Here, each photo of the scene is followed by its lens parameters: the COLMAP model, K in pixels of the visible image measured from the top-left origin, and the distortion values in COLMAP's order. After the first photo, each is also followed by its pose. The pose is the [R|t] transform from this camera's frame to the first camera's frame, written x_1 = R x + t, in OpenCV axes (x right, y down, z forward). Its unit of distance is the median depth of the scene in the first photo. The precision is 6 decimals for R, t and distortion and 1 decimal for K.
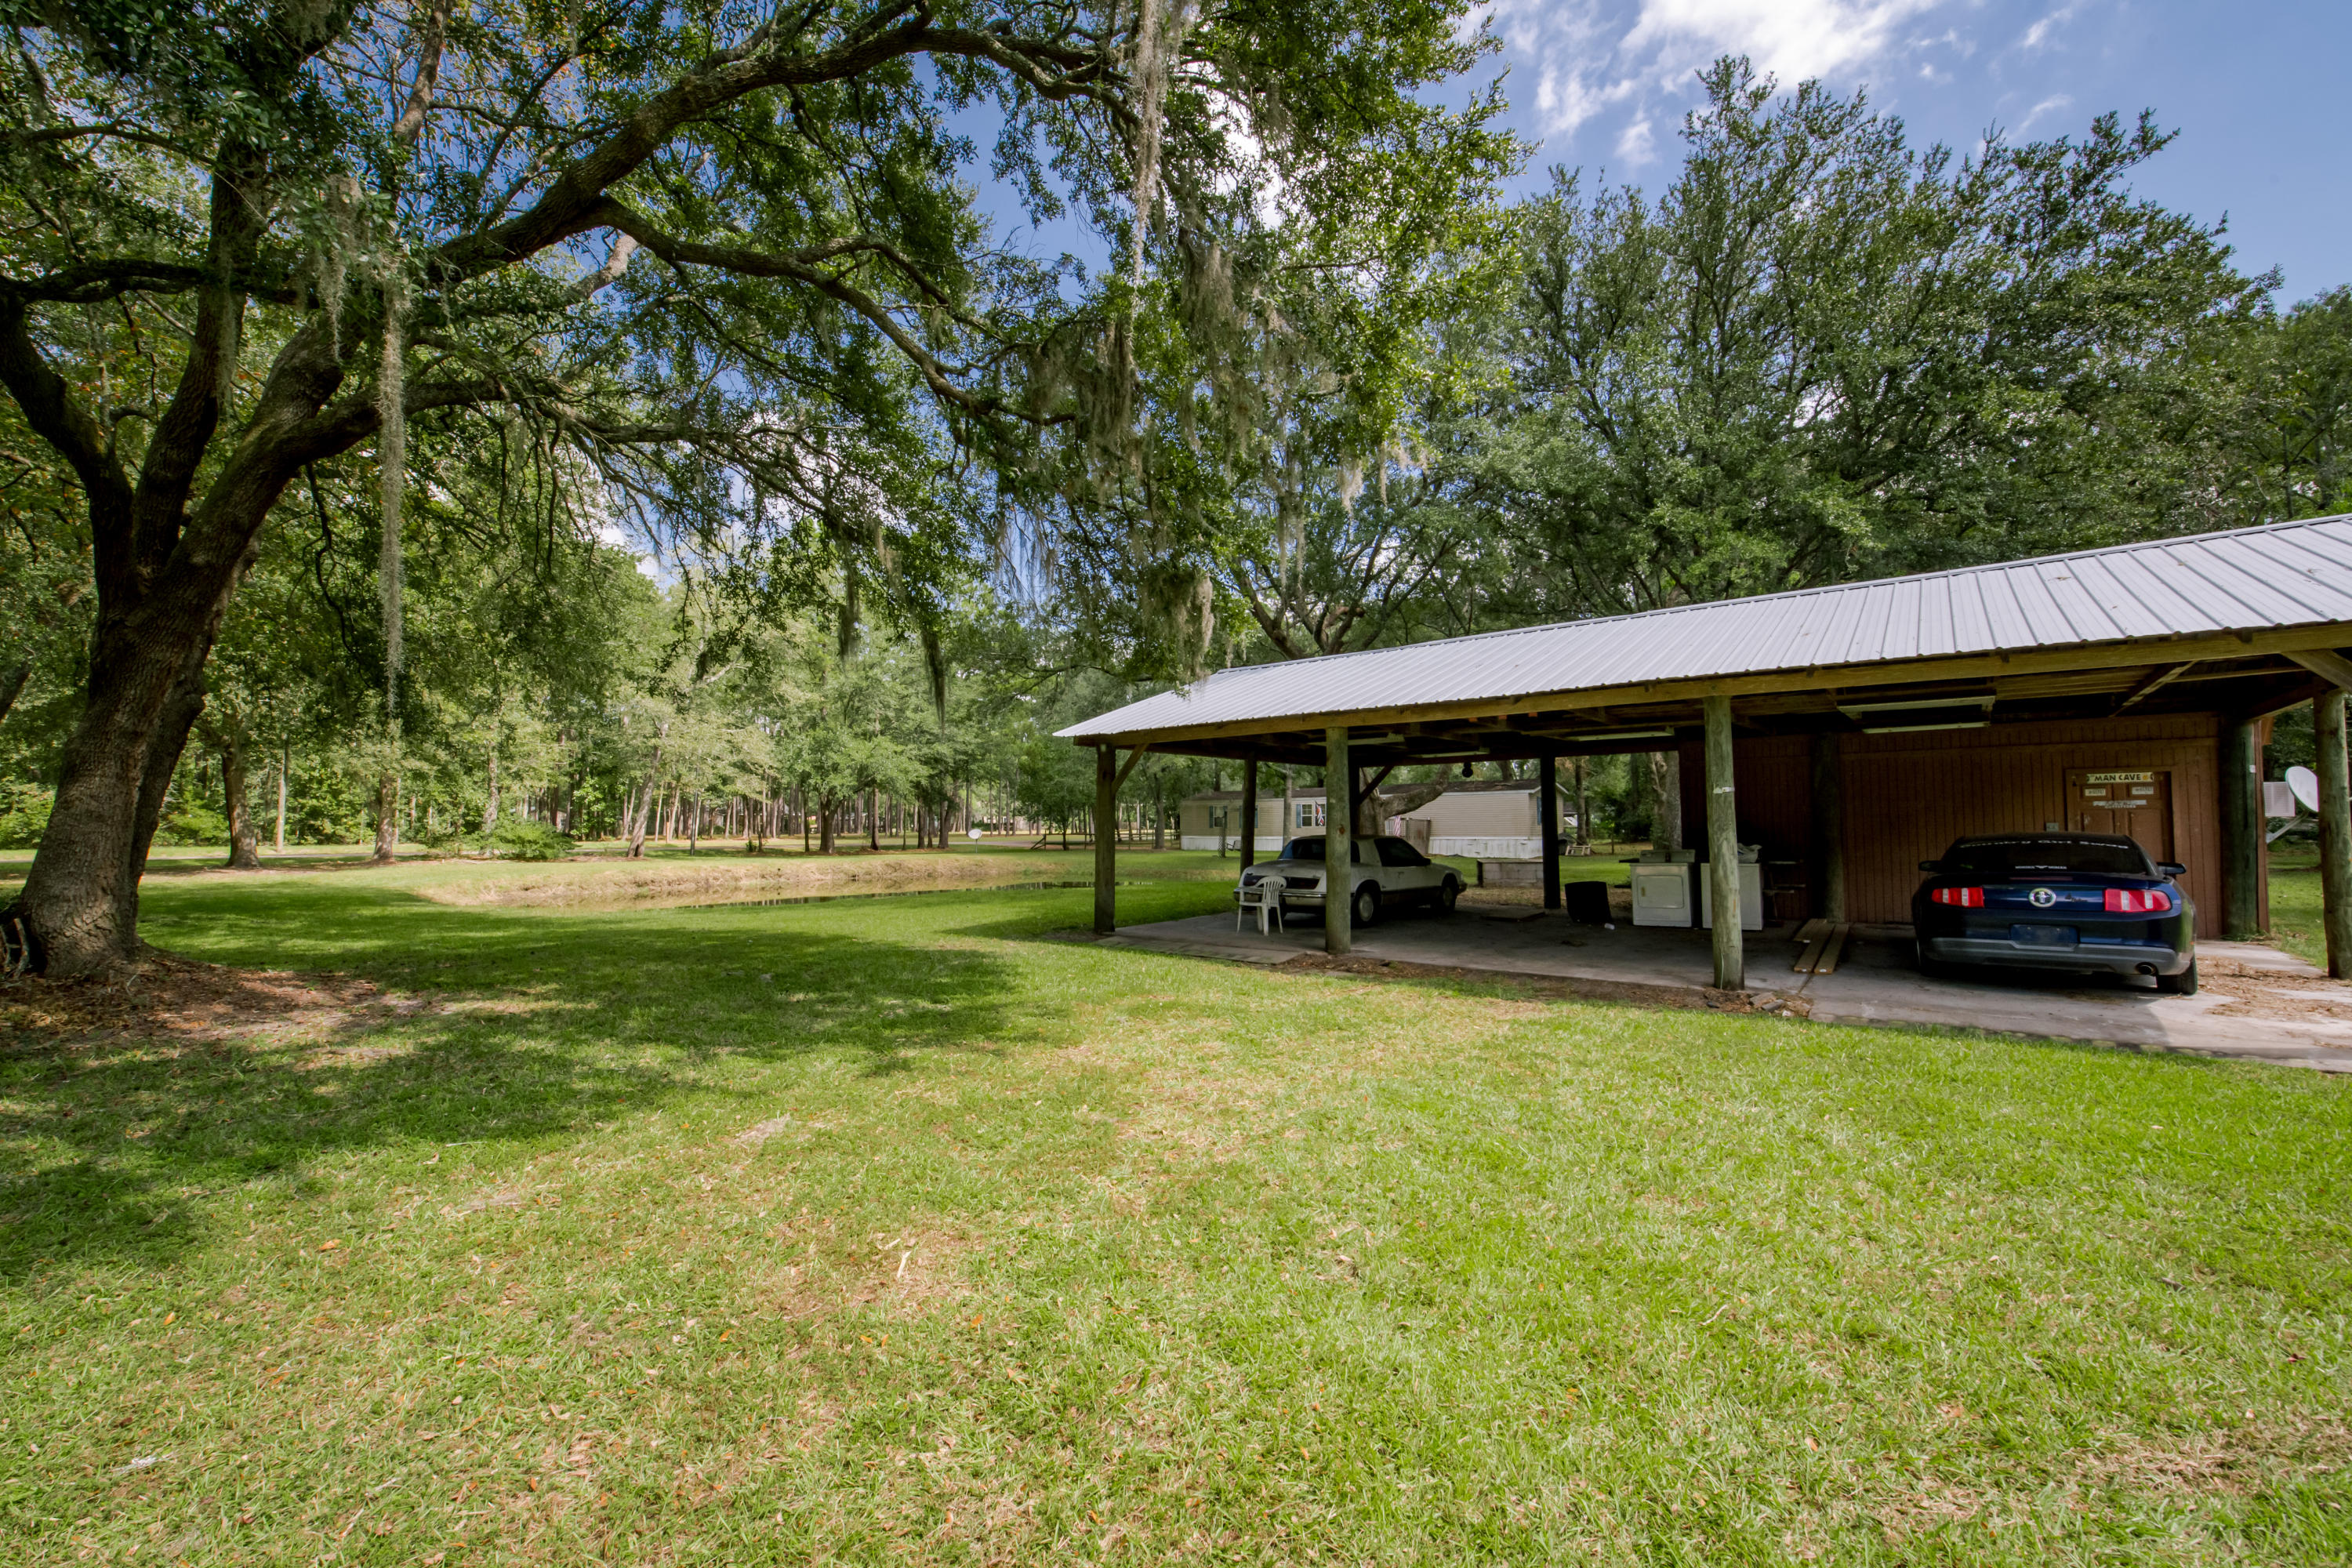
lens RADIAL K [[898.9, 0, 1184.6], [0, 898.9, 789.5], [0, 0, 1]] dist [-0.001429, -0.000210]
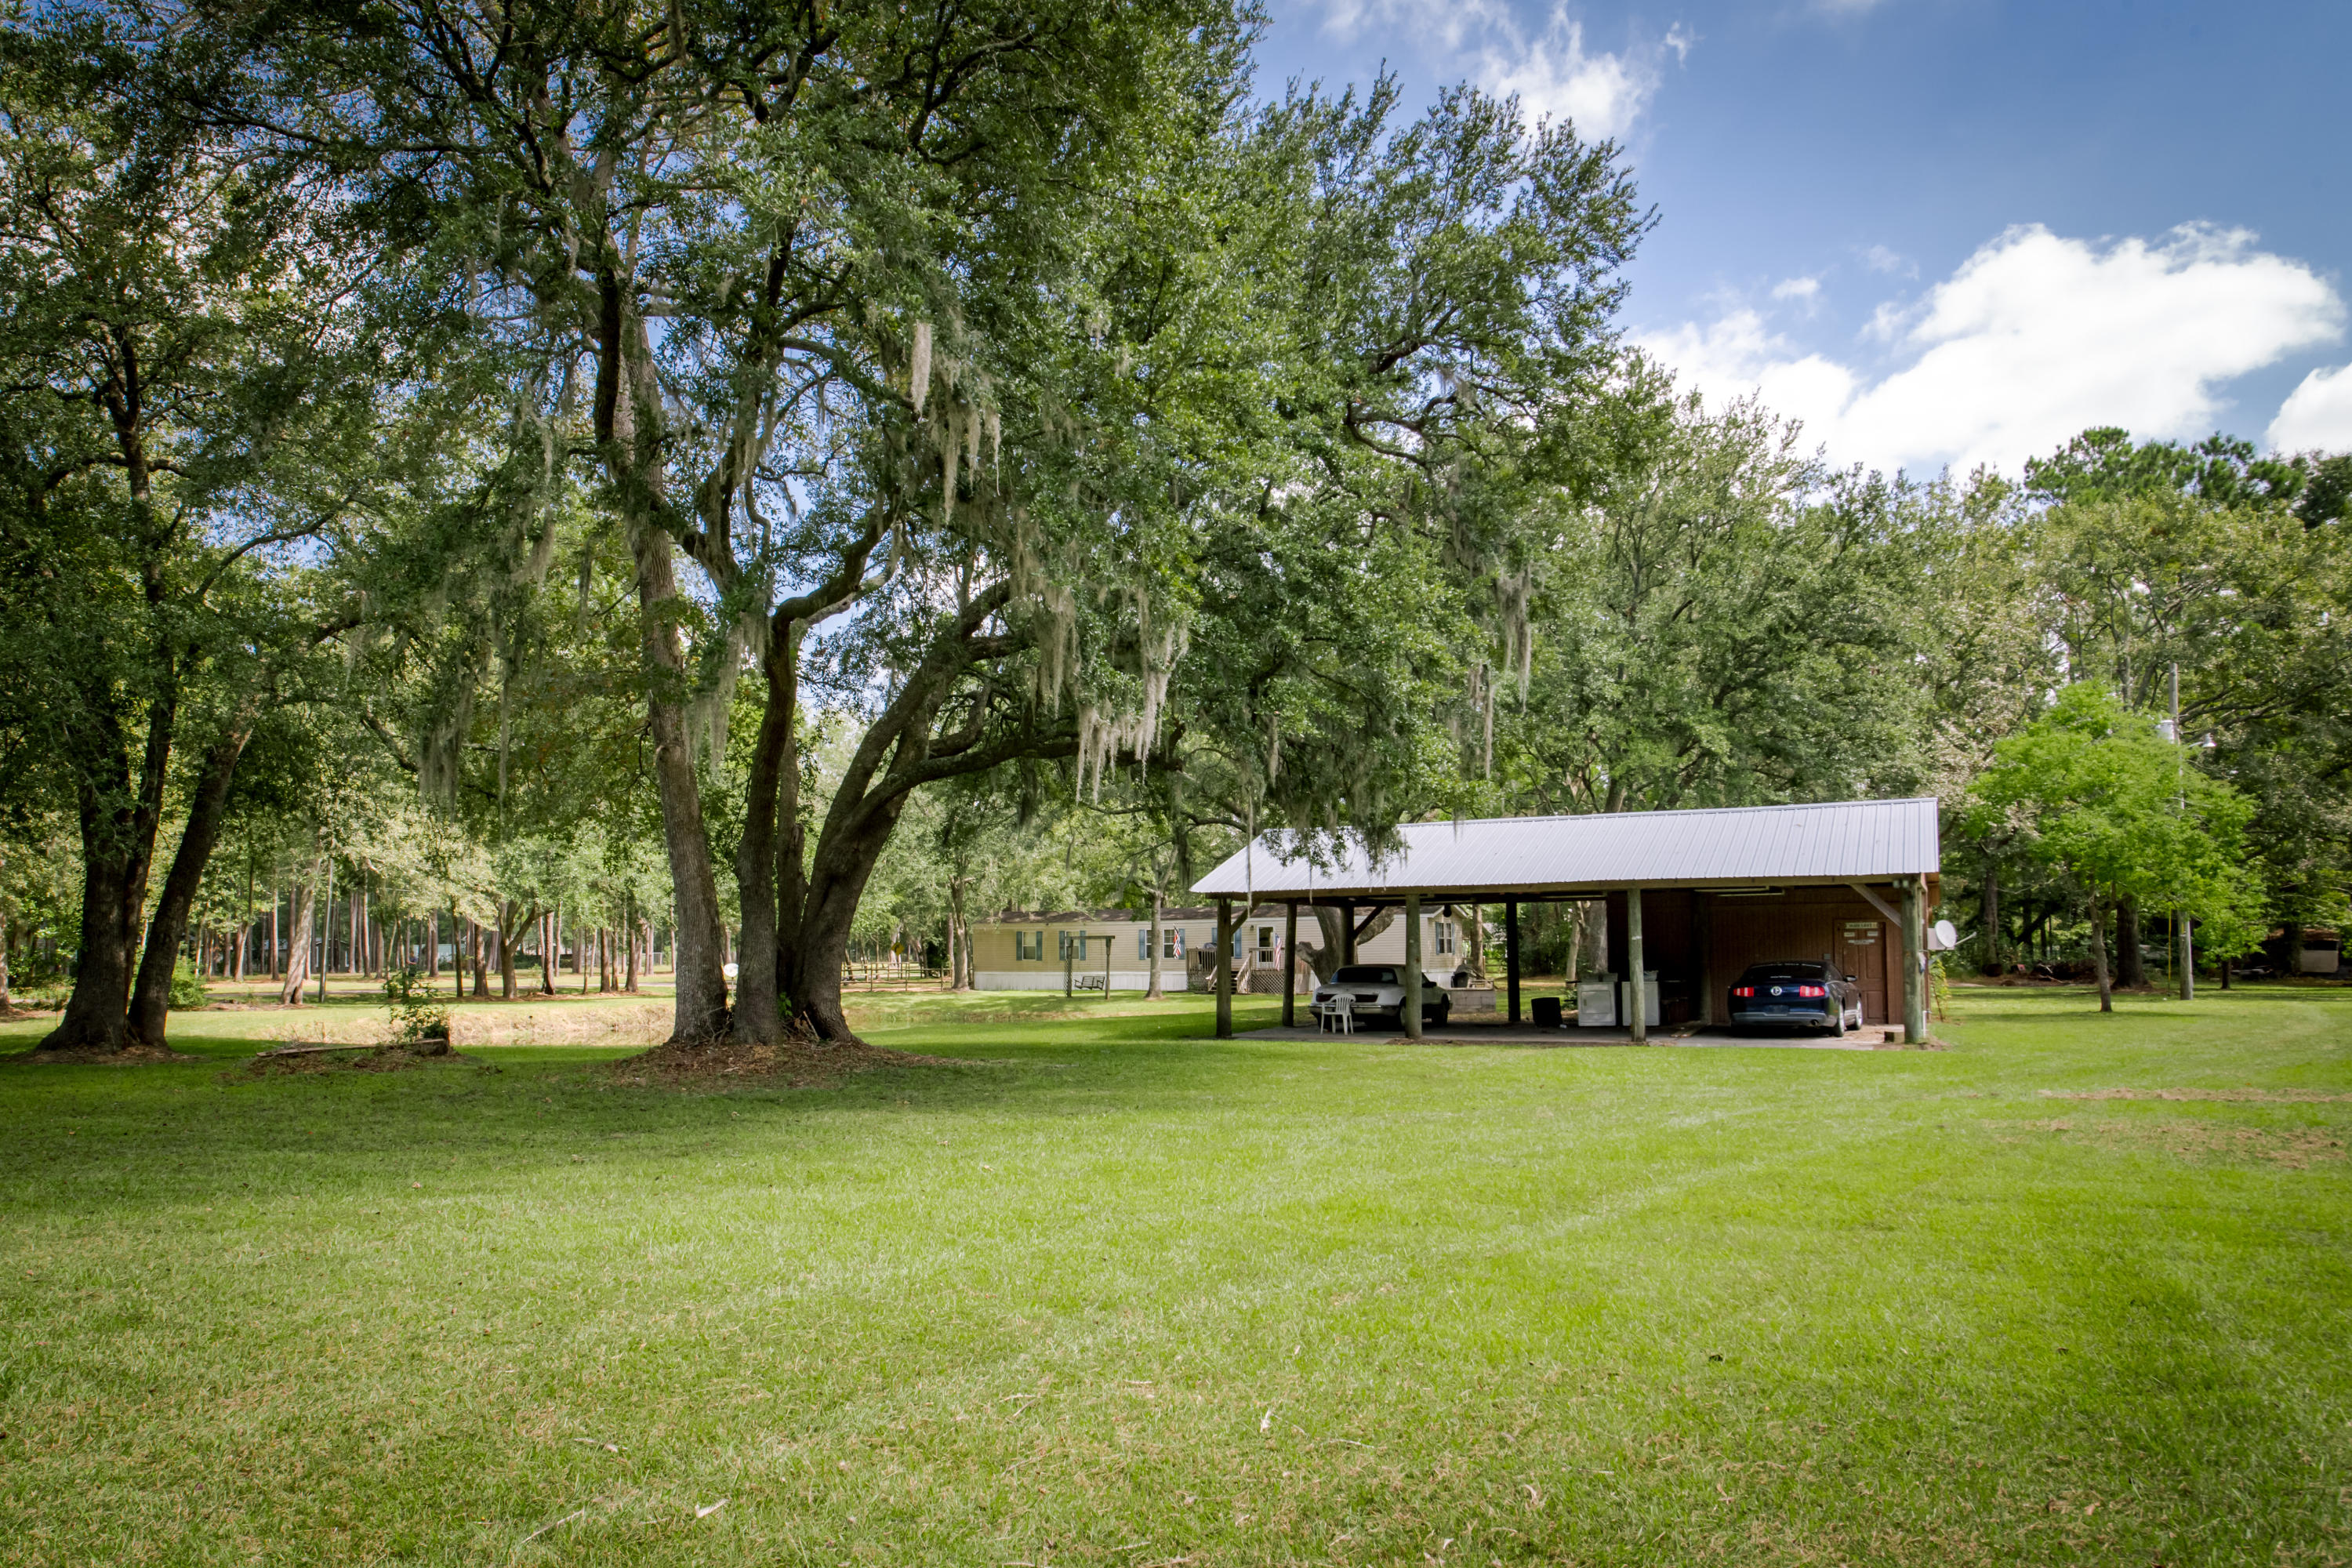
lens RADIAL K [[1661.8, 0, 1101.9], [0, 1661.8, 912.1], [0, 0, 1]] dist [0.003567, -0.000898]
pose [[0.973553, 0.002421, 0.228448, -0.307783], [-0.005315, 0.999913, 0.012052, -0.021253], [-0.228399, -0.012947, 0.973482, -0.510312]]
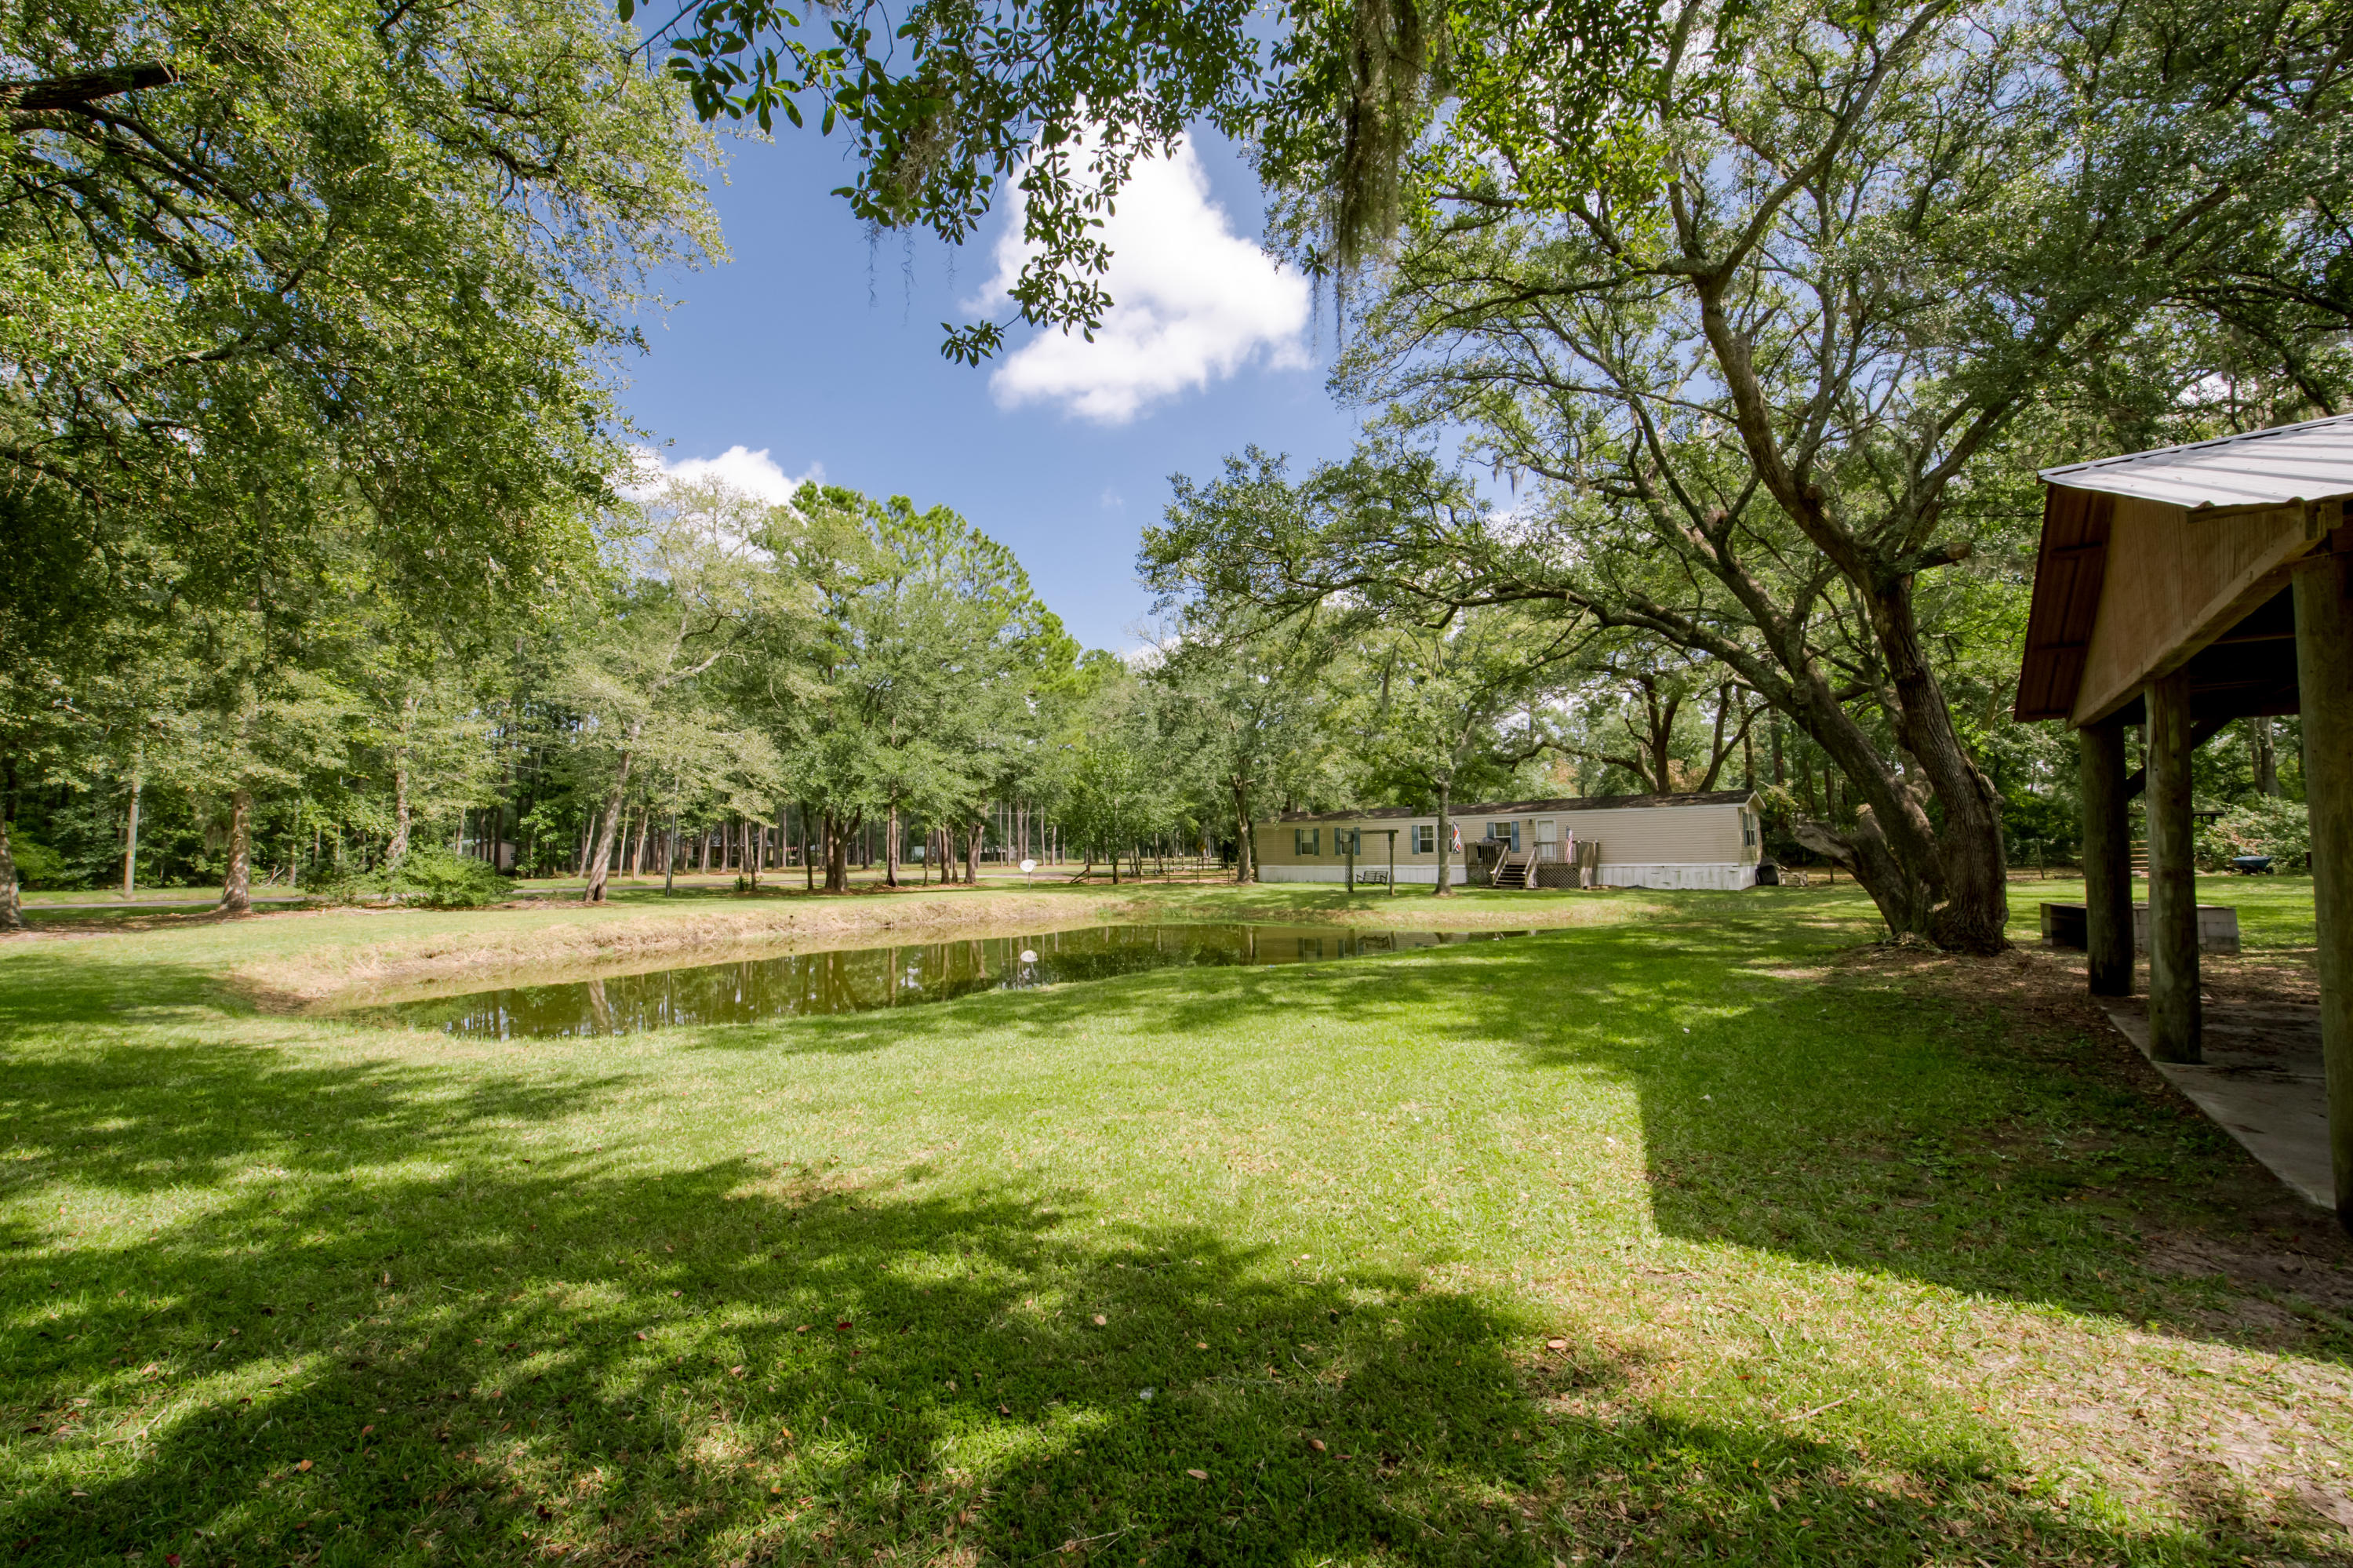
lens RADIAL K [[869.6, 0, 1155.8], [0, 869.6, 796.8], [0, 0, 1]] dist [-0.000725, -0.000160]
pose [[0.999687, -0.007641, 0.023829, -0.169154], [0.008245, 0.999645, -0.025352, 0.010862], [-0.023627, 0.025541, 0.999395, 0.276372]]
